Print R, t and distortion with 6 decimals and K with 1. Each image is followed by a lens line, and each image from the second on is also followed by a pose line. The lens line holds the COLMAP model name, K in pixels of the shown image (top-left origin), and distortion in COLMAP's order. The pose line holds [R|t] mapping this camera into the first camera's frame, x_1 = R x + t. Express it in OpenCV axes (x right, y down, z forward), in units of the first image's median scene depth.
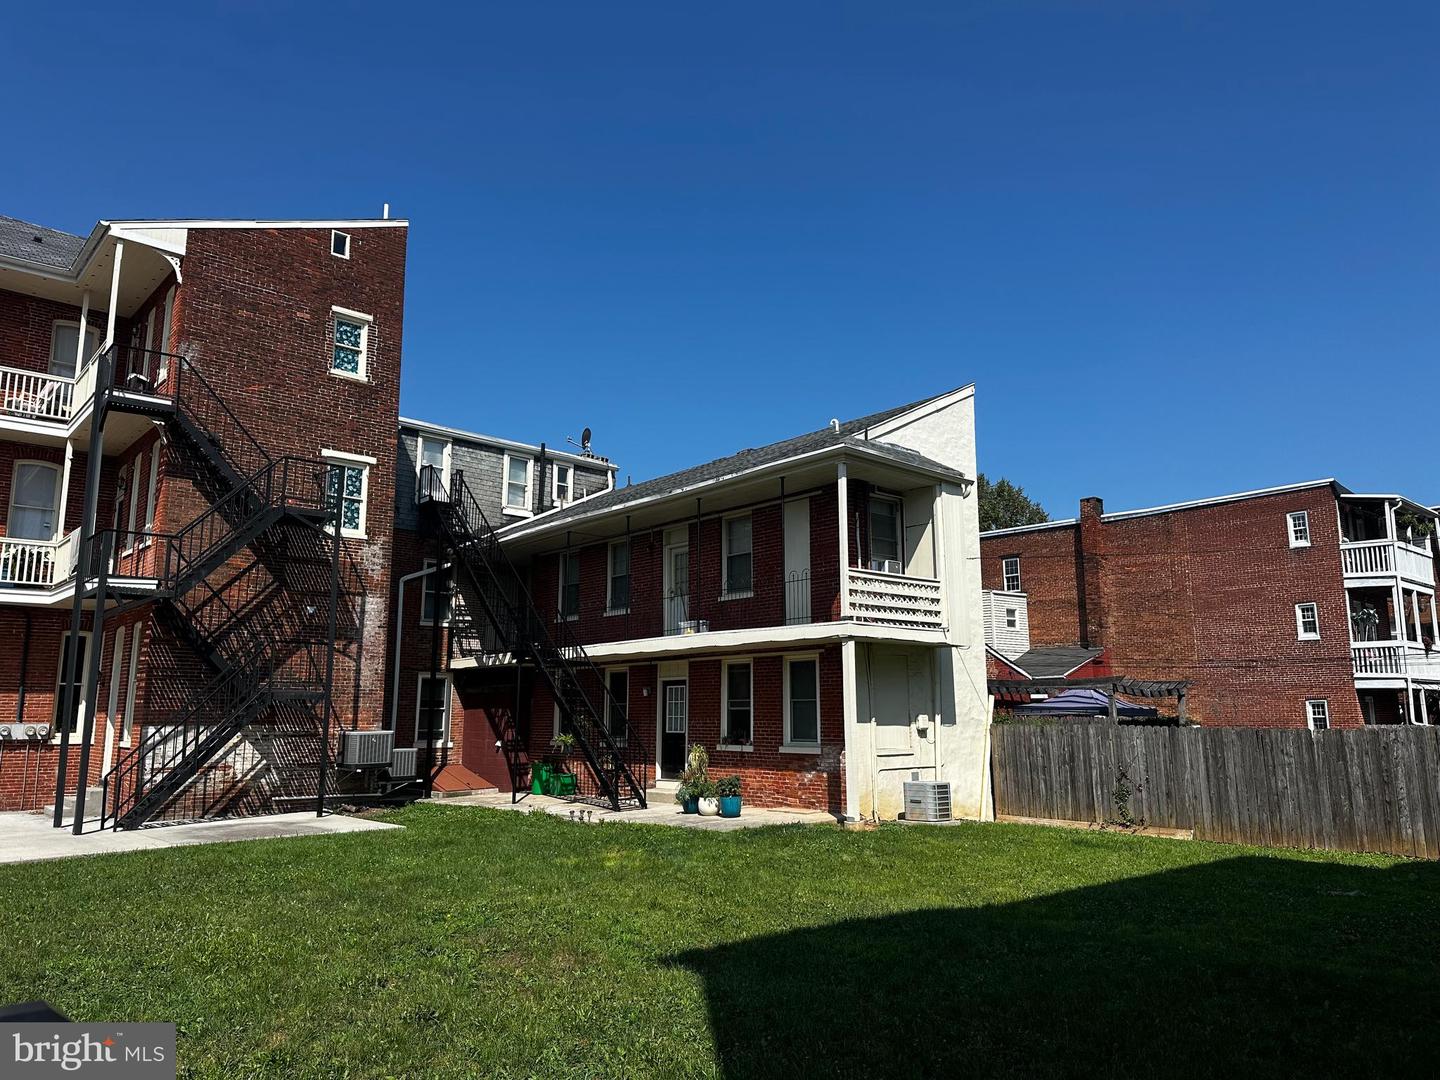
lens RADIAL K [[1022.9, 0, 722.6], [0, 1022.9, 538.7], [0, 0, 1]] dist [0.077578, -0.035107]
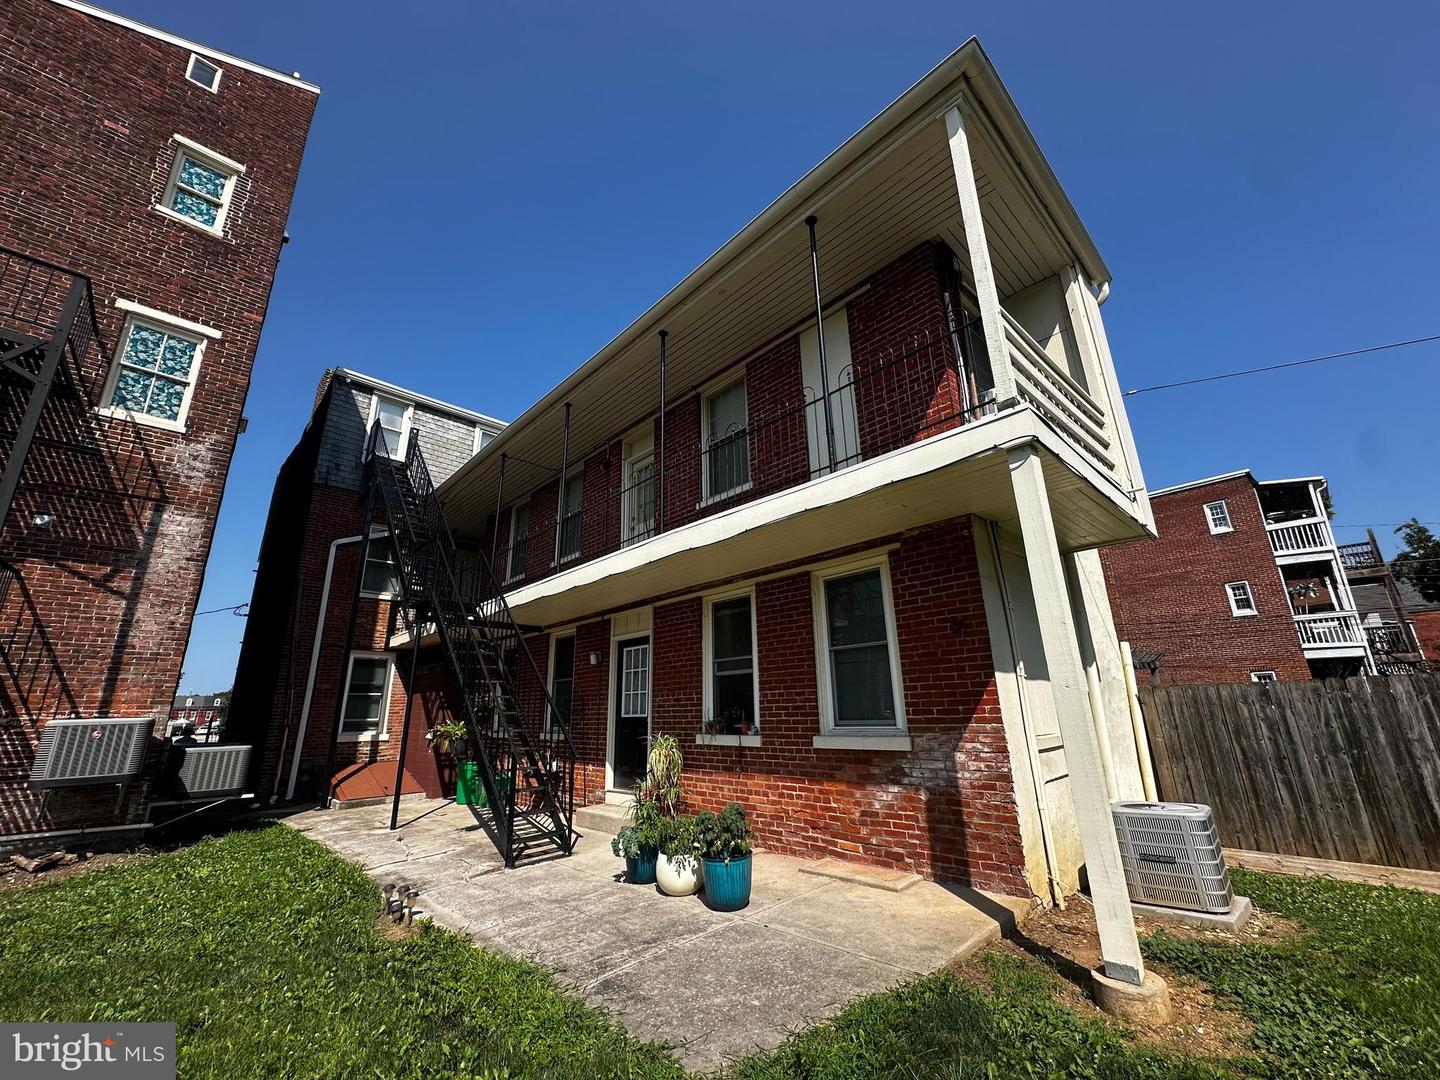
lens RADIAL K [[577.6, 0, 718.0], [0, 577.6, 539.5], [0, 0, 1]] dist [-0.004518, 0.000938]
pose [[0.999509, -0.011264, 0.029225, -0.001417], [0.014682, 0.992725, -0.119509, 0.123506], [-0.027666, 0.119879, 0.992403, 0.626536]]
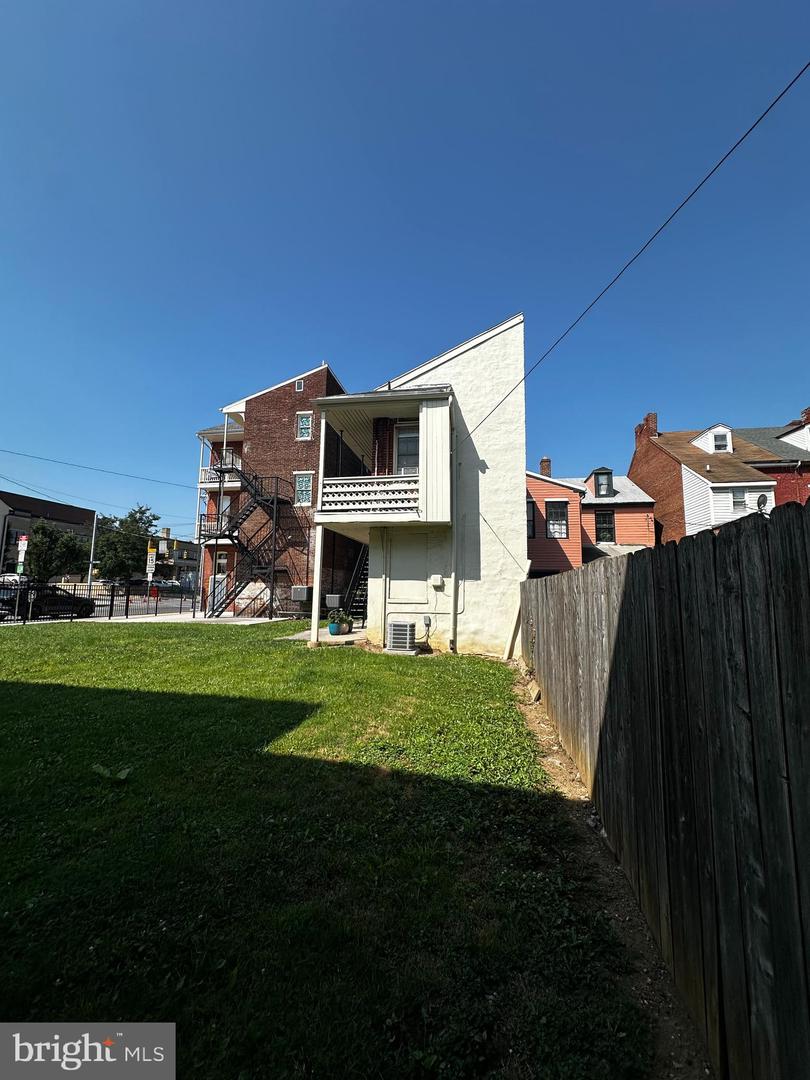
lens RADIAL K [[433.2, 0, 410.1], [0, 433.2, 537.9], [0, 0, 1]] dist [-0.004518, 0.000938]
pose [[0.619451, -0.084217, -0.780505, 0.563517], [0.128026, 0.991756, -0.005403, 0.109091], [0.774526, -0.096578, 0.625126, 0.557239]]
